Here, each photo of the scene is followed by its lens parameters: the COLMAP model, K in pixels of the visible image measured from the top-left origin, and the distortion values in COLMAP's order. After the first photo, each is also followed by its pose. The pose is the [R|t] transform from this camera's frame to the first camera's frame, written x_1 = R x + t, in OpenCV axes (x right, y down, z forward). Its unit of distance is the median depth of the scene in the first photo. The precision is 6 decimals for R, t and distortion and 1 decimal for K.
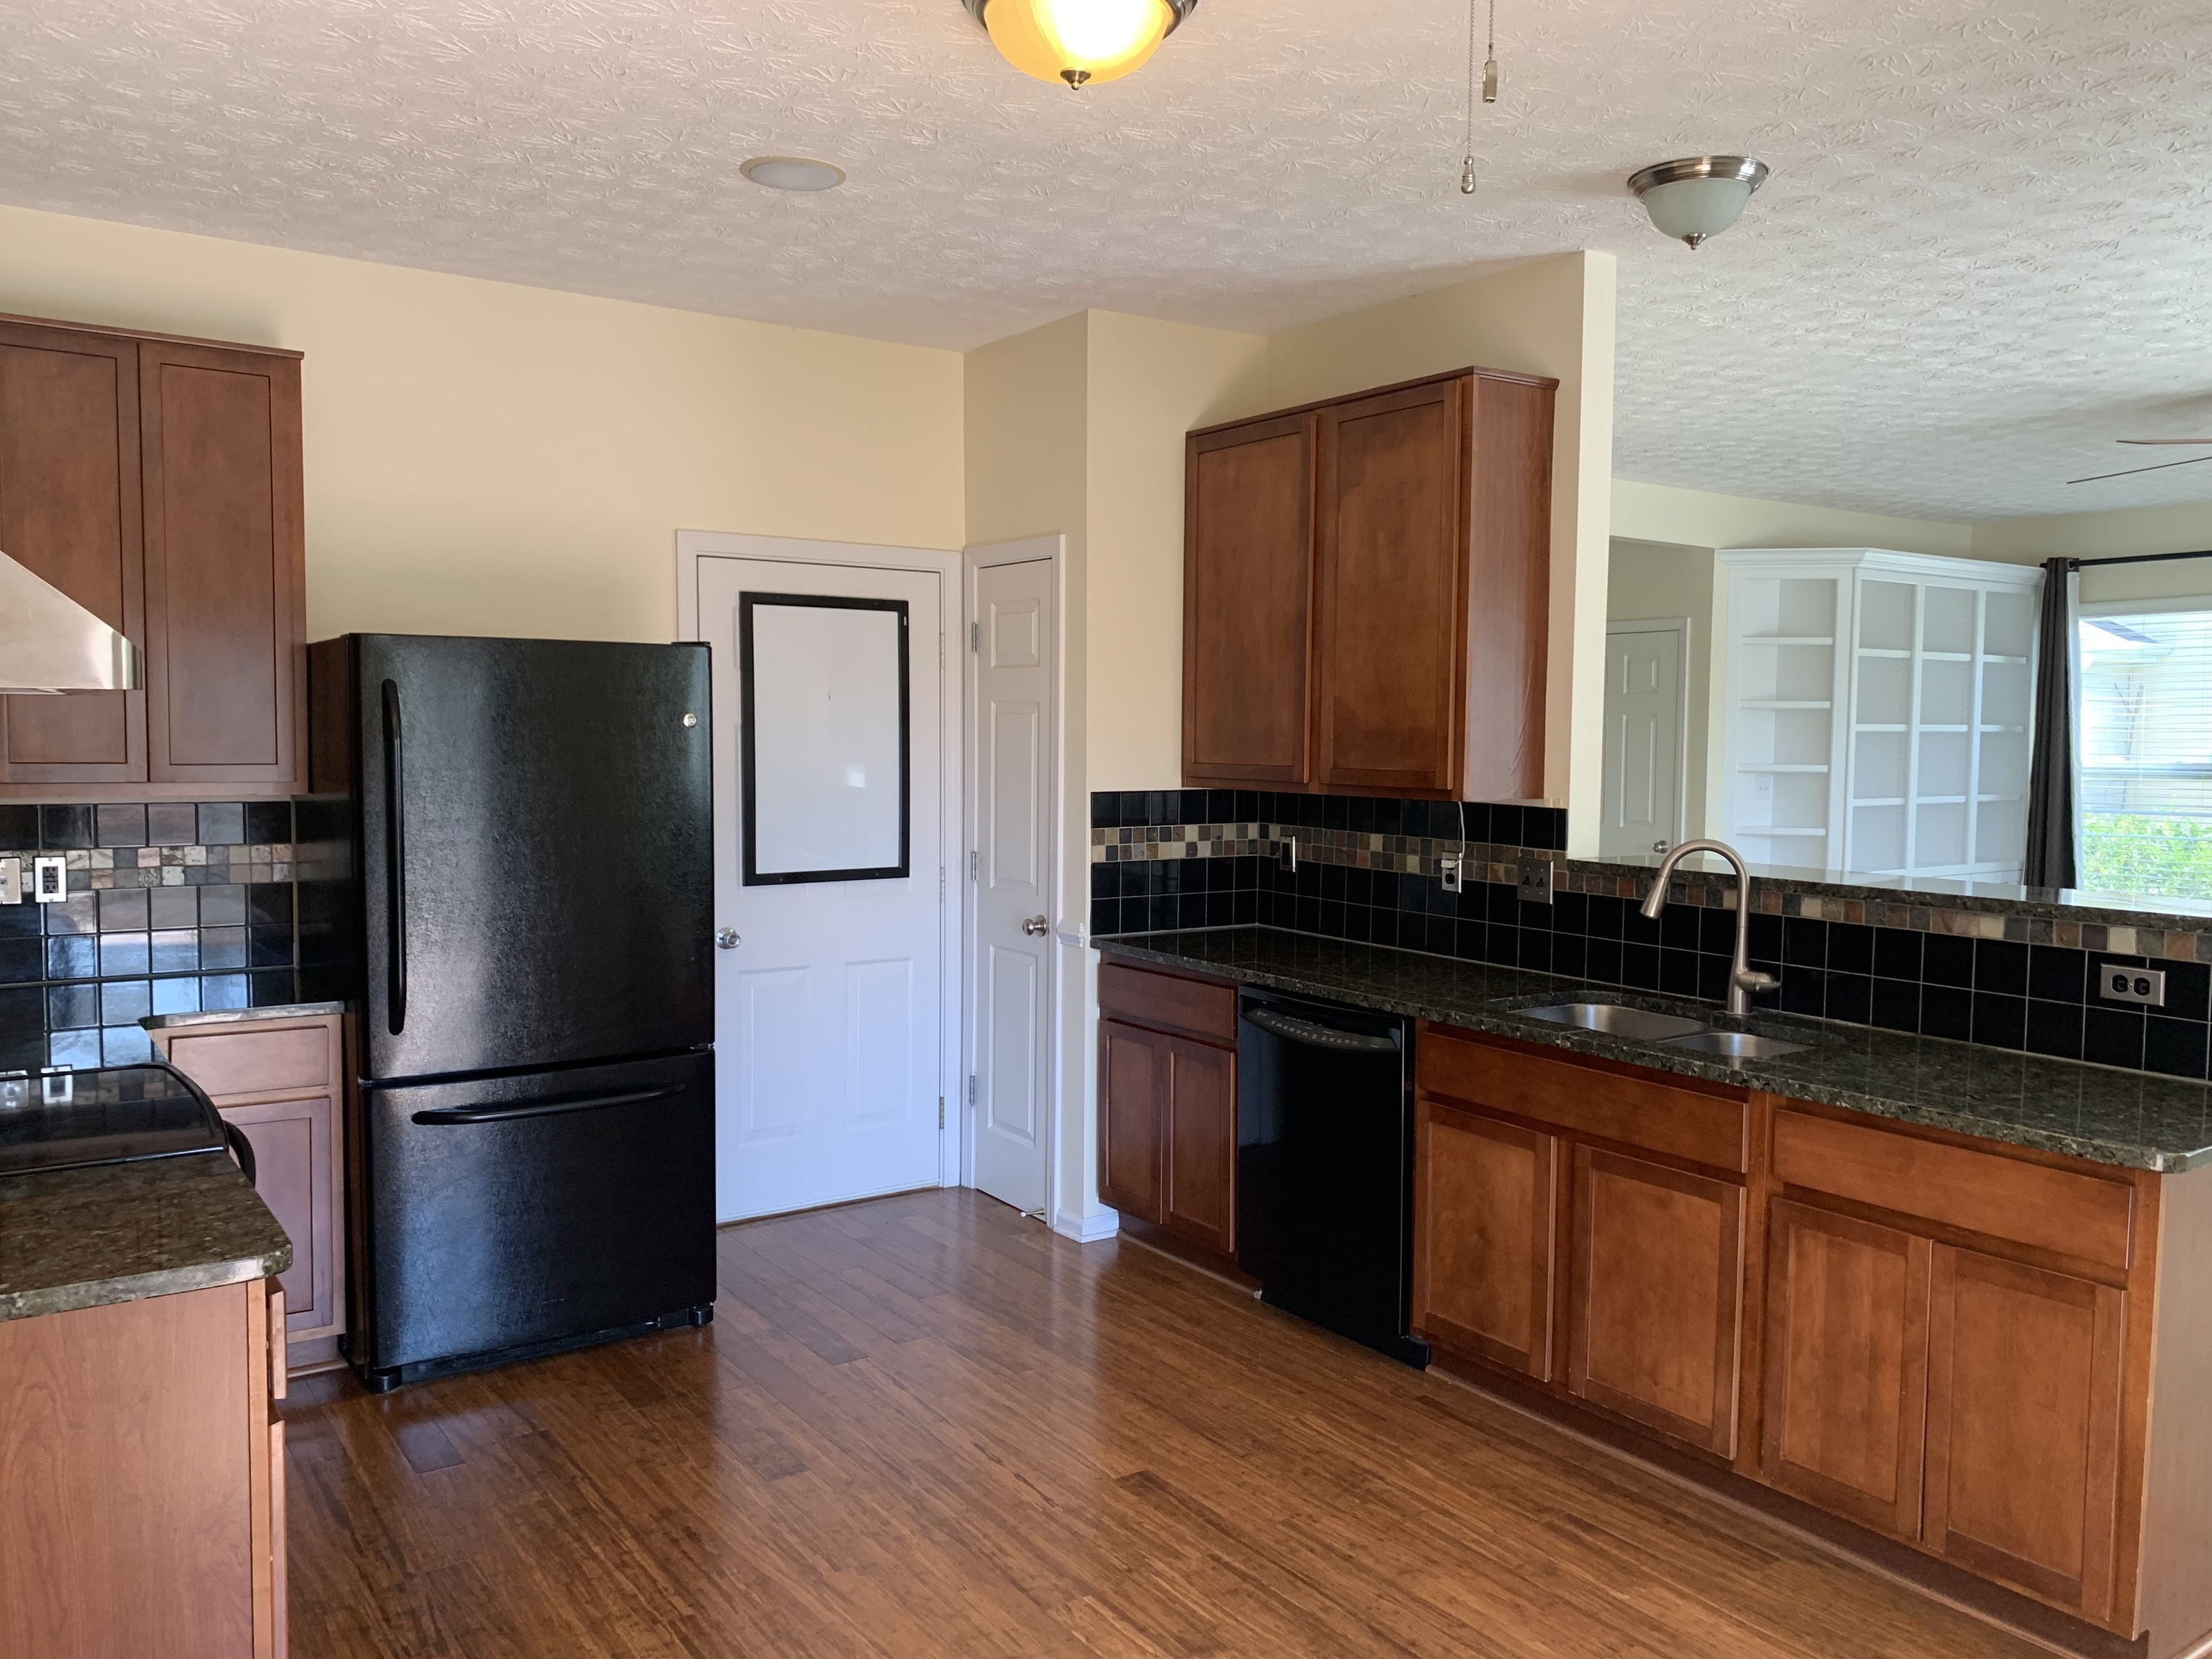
lens RADIAL K [[1680.8, 0, 1106.0], [0, 1680.8, 829.5], [0, 0, 1]] dist [0.004026, -0.002028]
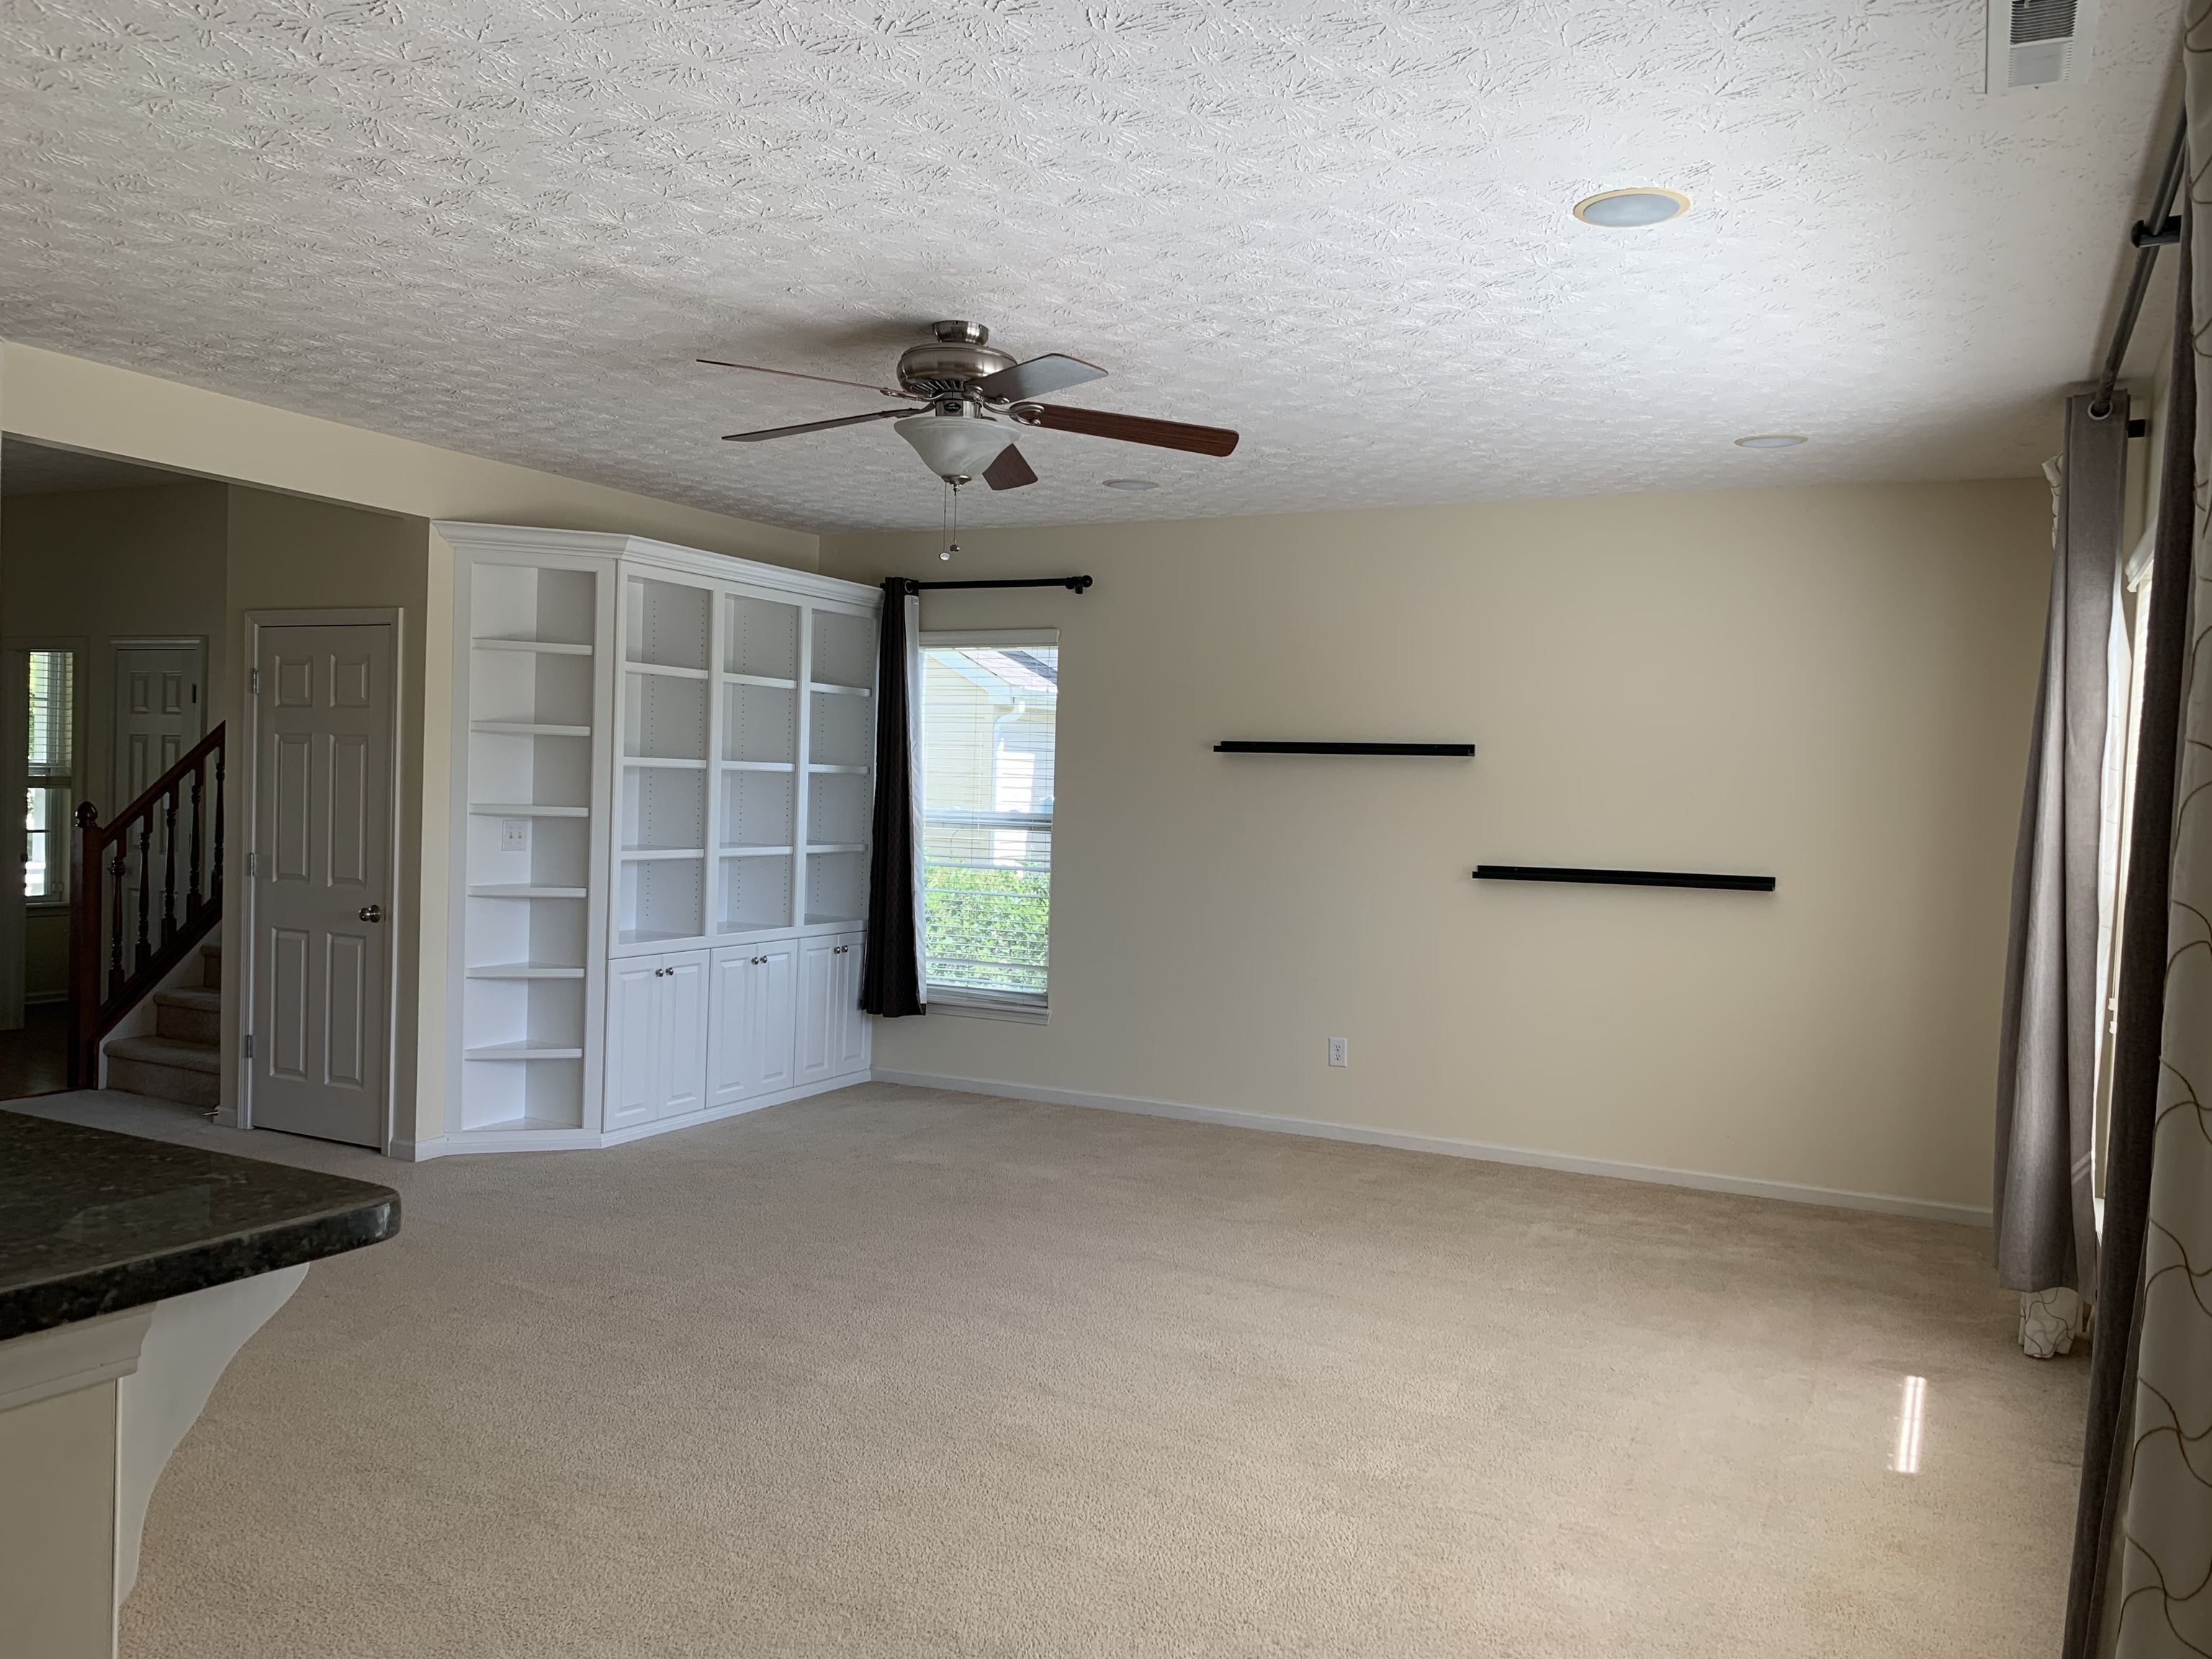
lens RADIAL K [[1662.4, 0, 1106.0], [0, 1662.4, 829.5], [0, 0, 1]] dist [0.081825, 0.002490]
pose [[0.883459, 0.012294, 0.468348, 0.455217], [-0.002027, 0.999747, -0.022420, -0.017832], [-0.468505, 0.018857, 0.883260, 0.317220]]
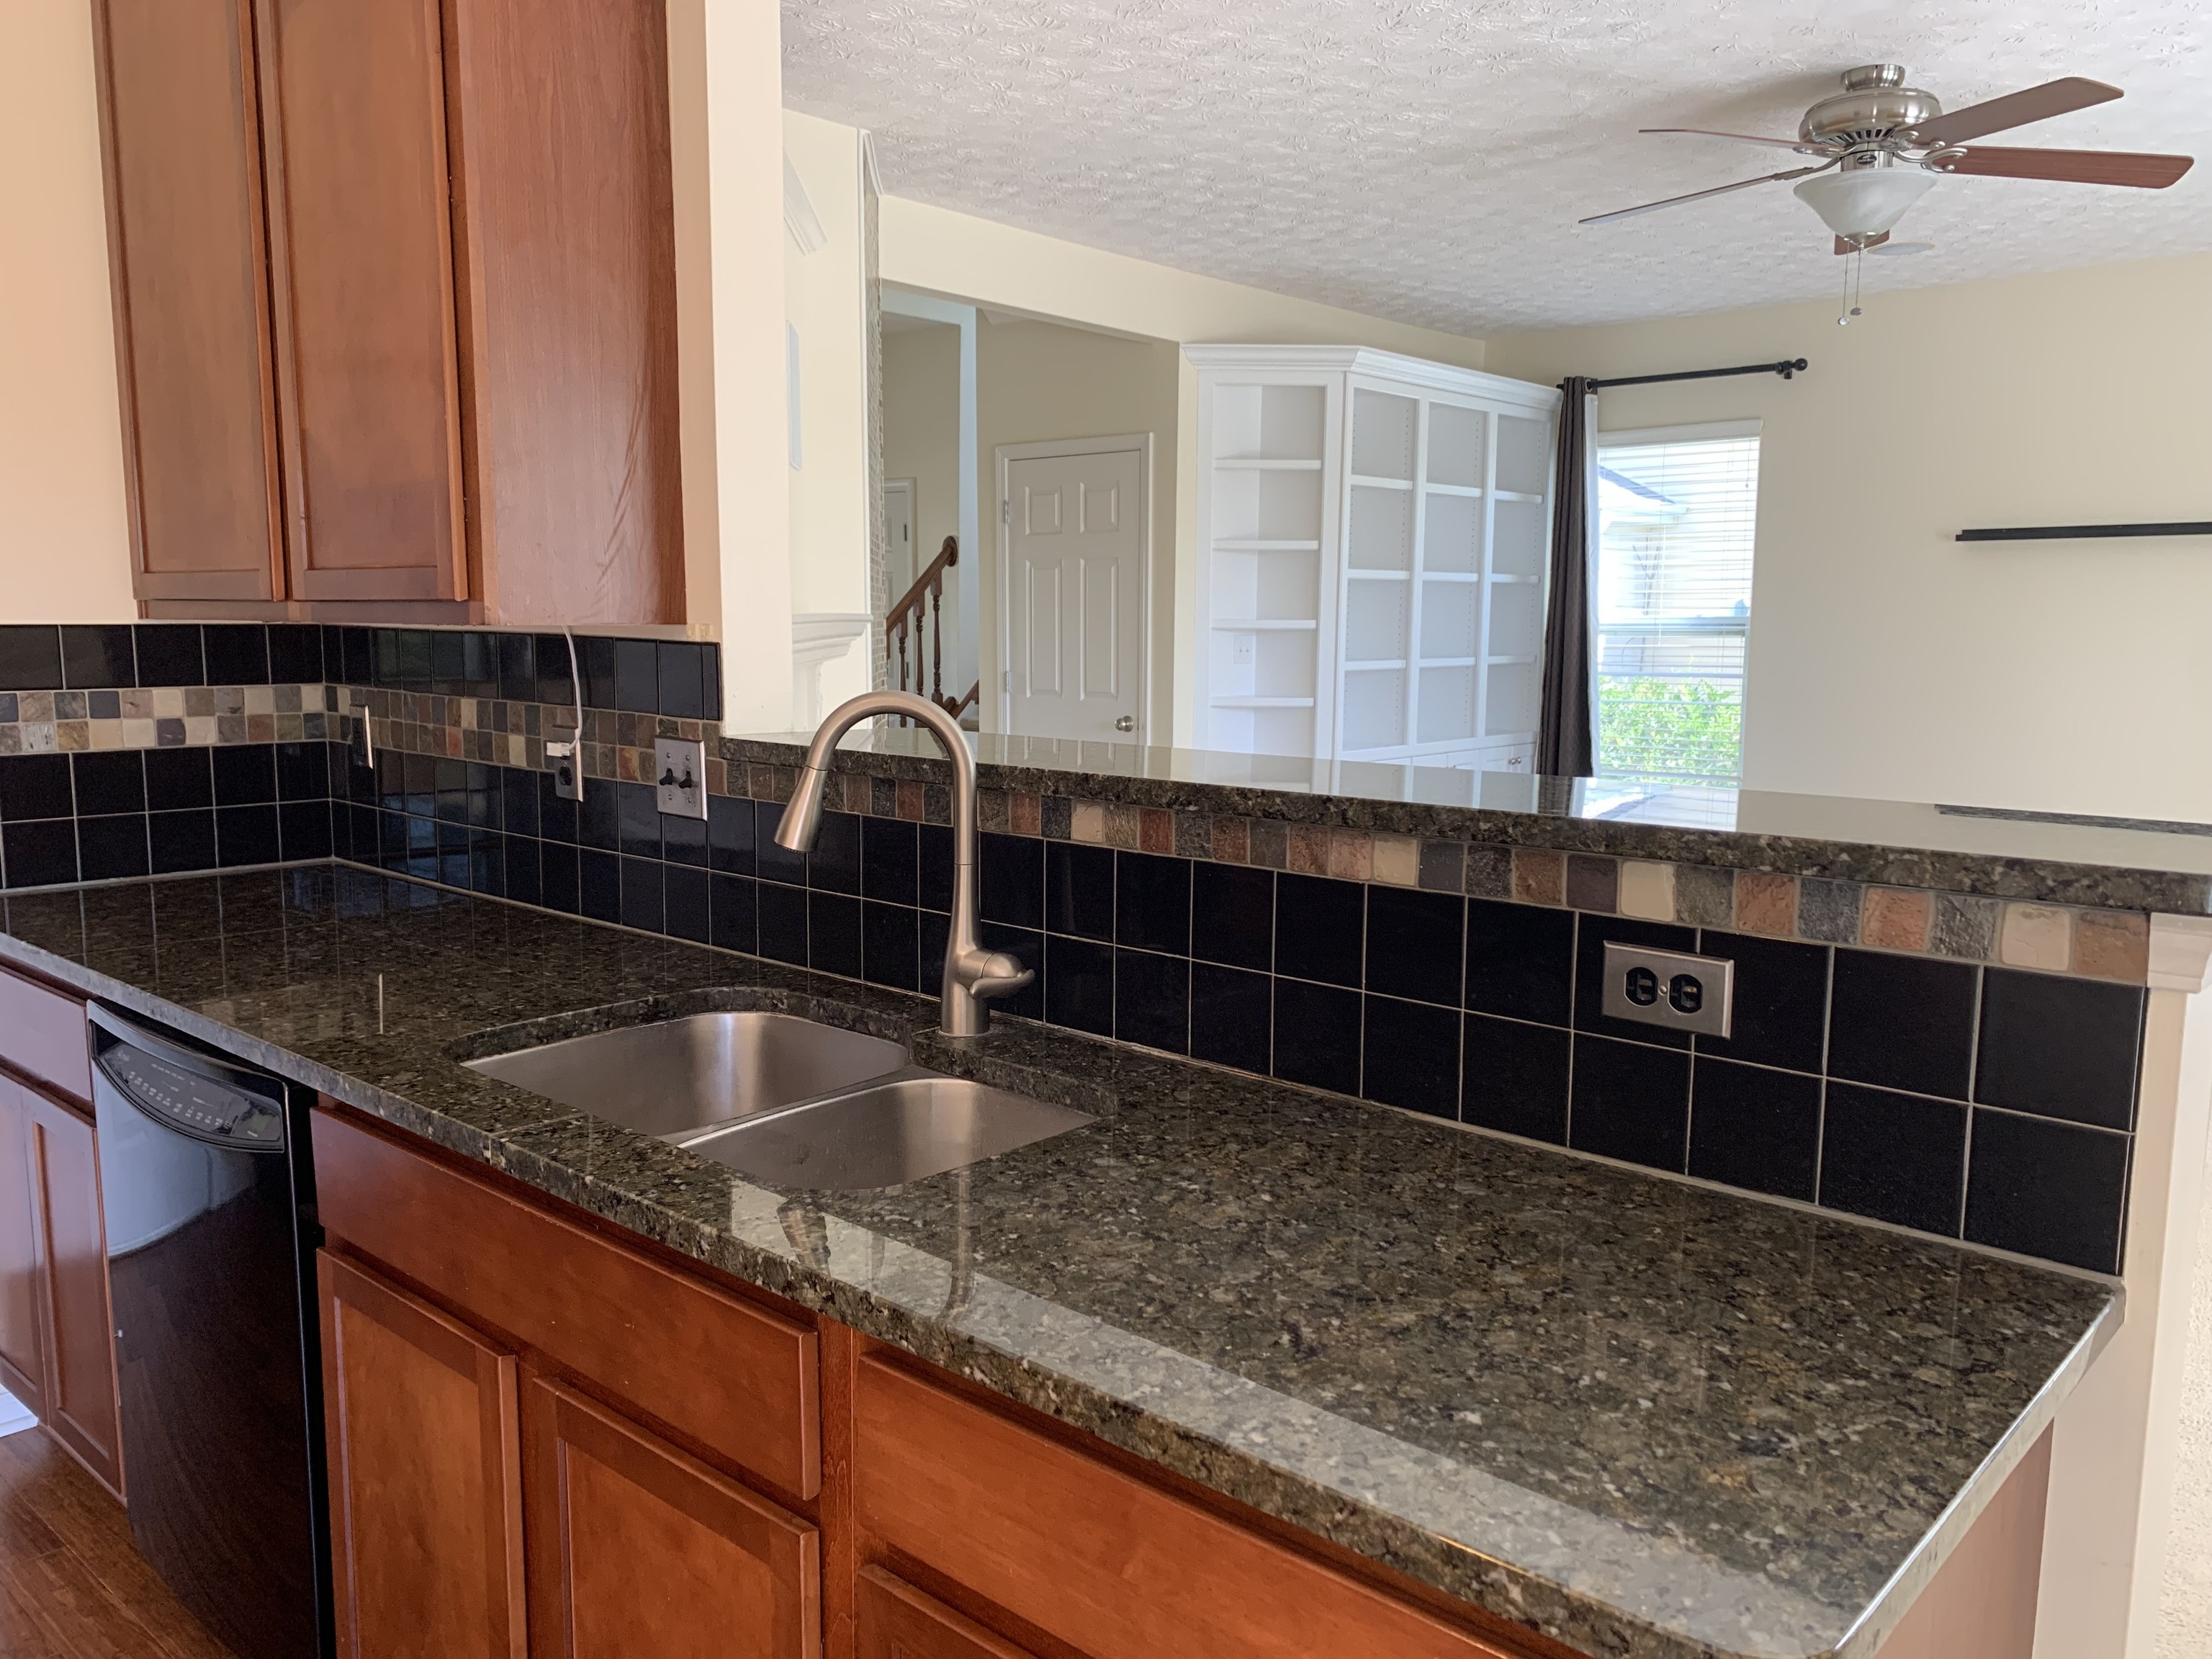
lens RADIAL K [[1687.5, 0, 1106.0], [0, 1687.5, 829.5], [0, 0, 1]] dist [0.034134, -0.003078]
pose [[0.971327, -0.030622, 0.235766, 0.219300], [0.014811, 0.997538, 0.068548, 0.010004], [-0.237285, -0.063090, 0.969389, 0.366121]]
